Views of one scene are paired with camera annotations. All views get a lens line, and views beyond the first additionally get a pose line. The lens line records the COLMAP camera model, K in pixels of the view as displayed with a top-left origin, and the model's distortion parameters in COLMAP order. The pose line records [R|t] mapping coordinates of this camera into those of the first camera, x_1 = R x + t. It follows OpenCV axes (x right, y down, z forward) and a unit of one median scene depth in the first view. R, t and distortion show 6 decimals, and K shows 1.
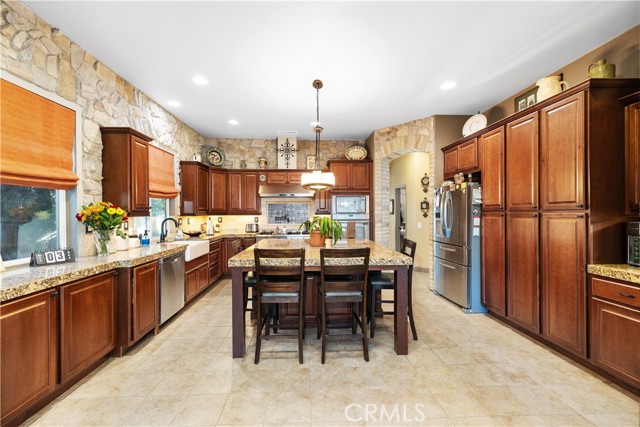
lens RADIAL K [[268.3, 0, 316.5], [0, 268.3, 212.9], [0, 0, 1]] dist [0.001293, -0.000064]
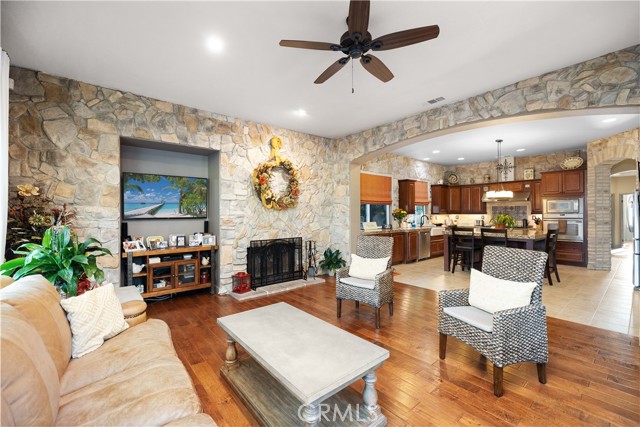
lens RADIAL K [[268.3, 0, 316.5], [0, 268.3, 212.9], [0, 0, 1]] dist [0.001293, -0.000064]
pose [[0.599271, -0.000360, -0.800546, 0.504406], [-0.000452, 1.000000, -0.000788, 0.003050], [0.800546, 0.000833, 0.599271, -0.748667]]
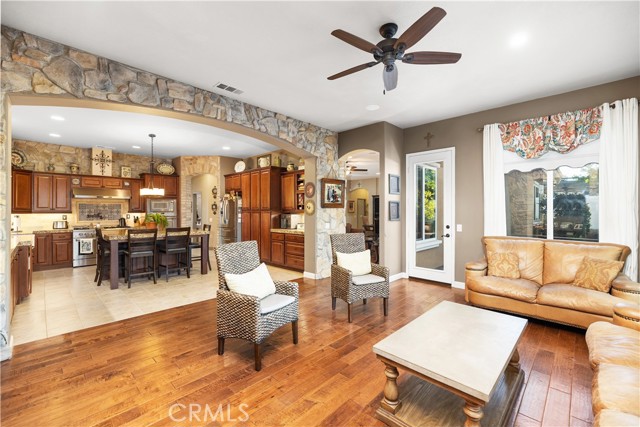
lens RADIAL K [[269.4, 0, 319.1], [0, 269.4, 211.1], [0, 0, 1]] dist [0.000046, -0.000131]
pose [[0.727291, 0.001372, 0.686328, -0.280832], [0.000751, 0.999996, -0.002795, 0.002523], [-0.686329, 0.002548, 0.727287, -0.683269]]
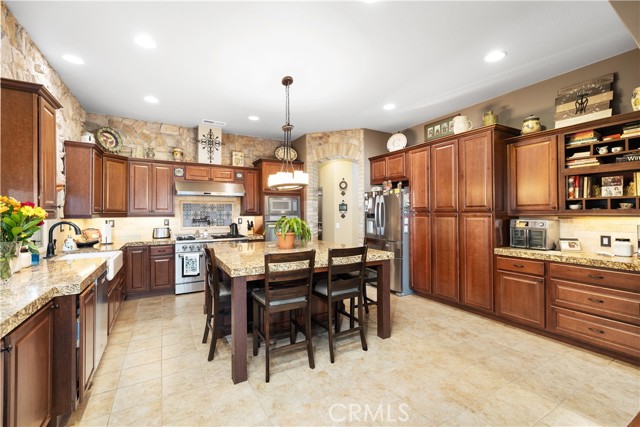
lens RADIAL K [[274.7, 0, 324.0], [0, 274.7, 212.6], [0, 0, 1]] dist [0.000313, 0.000061]
pose [[0.882587, 0.001075, 0.470148, -0.244206], [0.001893, 0.999981, -0.005840, 0.000603], [-0.470145, 0.006044, 0.882568, 0.048324]]
